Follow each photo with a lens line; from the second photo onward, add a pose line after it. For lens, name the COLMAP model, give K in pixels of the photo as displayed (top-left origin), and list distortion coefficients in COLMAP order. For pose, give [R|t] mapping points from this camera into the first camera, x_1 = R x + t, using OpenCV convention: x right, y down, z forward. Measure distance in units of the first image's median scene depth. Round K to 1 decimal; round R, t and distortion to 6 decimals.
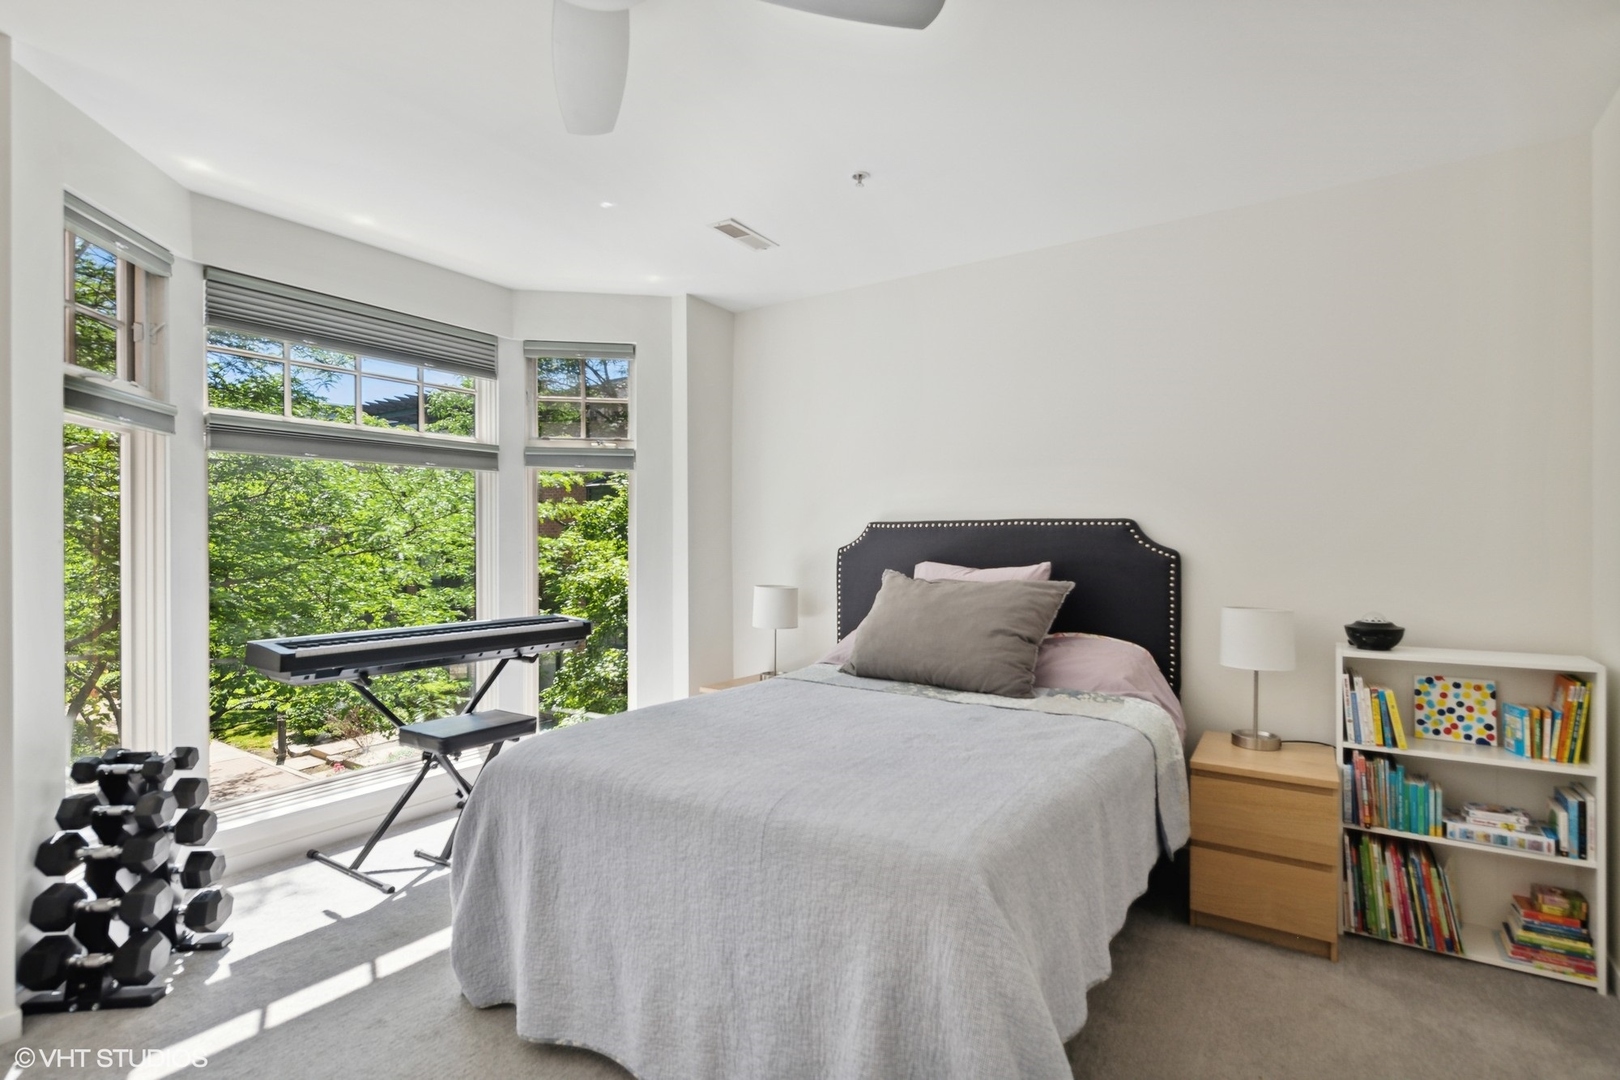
lens RADIAL K [[787.1, 0, 810.0], [0, 787.1, 540.0], [0, 0, 1]] dist [0.001395, 0.000223]
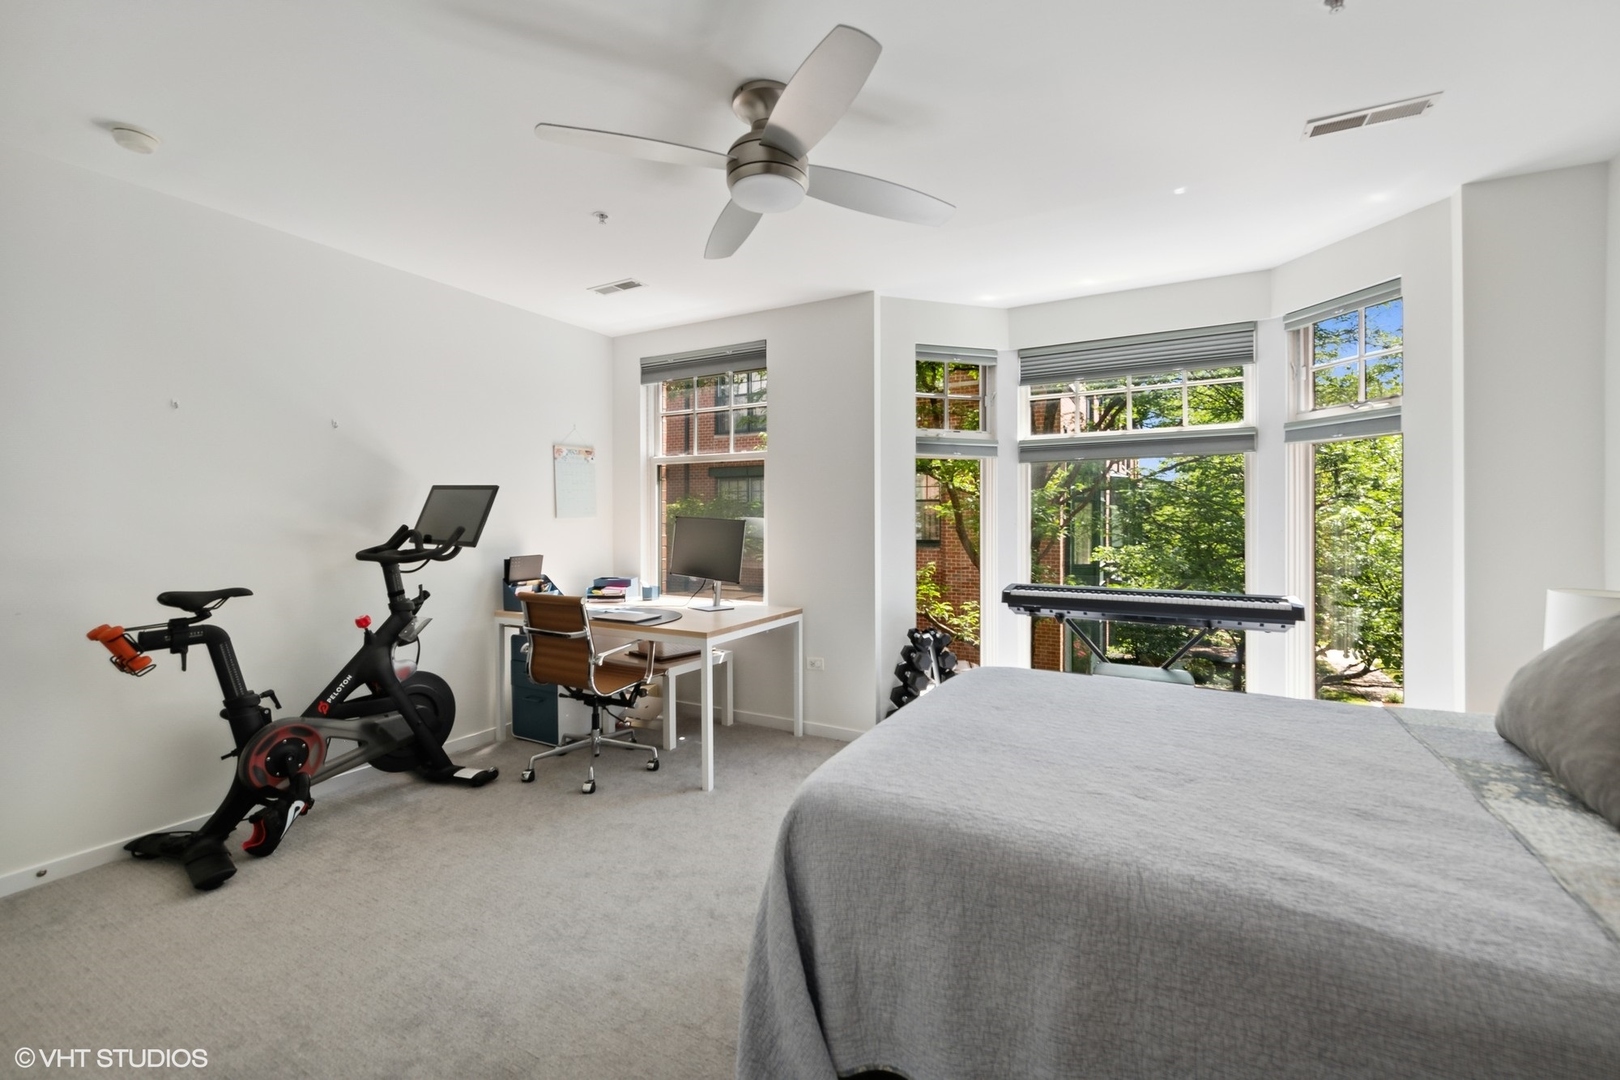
lens RADIAL K [[692.4, 0, 810.0], [0, 692.4, 518.1], [0, 0, 1]] dist [0.000221, -0.000020]
pose [[0.075880, -0.001781, -0.997115, 0.523278], [0.004221, 0.999990, -0.001465, -0.001172], [0.997108, -0.004098, 0.075886, 0.392891]]
